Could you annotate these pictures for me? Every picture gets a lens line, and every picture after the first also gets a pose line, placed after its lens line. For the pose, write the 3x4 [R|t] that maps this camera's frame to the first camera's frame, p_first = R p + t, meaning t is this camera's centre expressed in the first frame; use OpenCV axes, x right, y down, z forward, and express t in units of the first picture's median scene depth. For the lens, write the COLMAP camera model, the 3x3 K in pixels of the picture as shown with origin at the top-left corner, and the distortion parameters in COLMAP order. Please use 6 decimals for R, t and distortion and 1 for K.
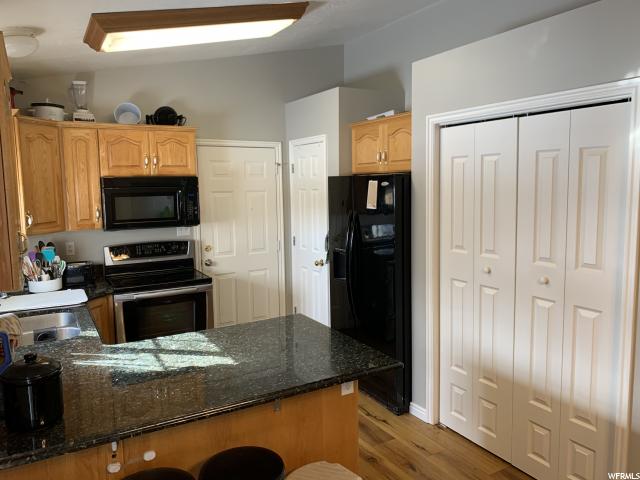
lens RADIAL K [[495.3, 0, 315.7], [0, 495.3, 233.5], [0, 0, 1]] dist [0.066129, -0.110756]
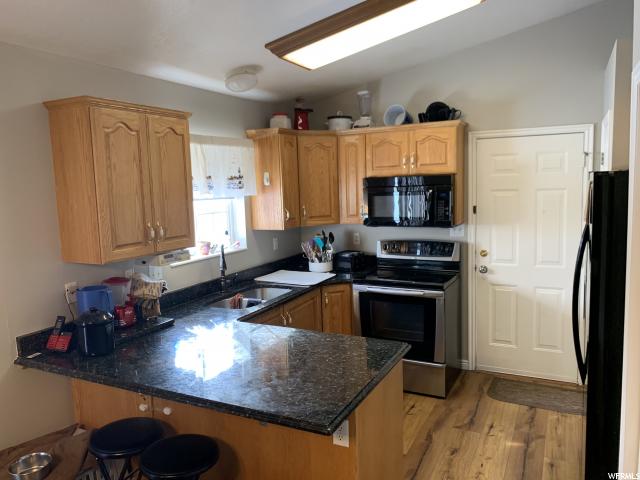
lens RADIAL K [[495.3, 0, 315.7], [0, 495.3, 233.5], [0, 0, 1]] dist [0.066129, -0.110756]
pose [[0.536059, 0.091121, -0.839248, 0.423238], [-0.064830, 0.995665, 0.066695, -0.052244], [0.841687, 0.018656, 0.539643, 0.297993]]
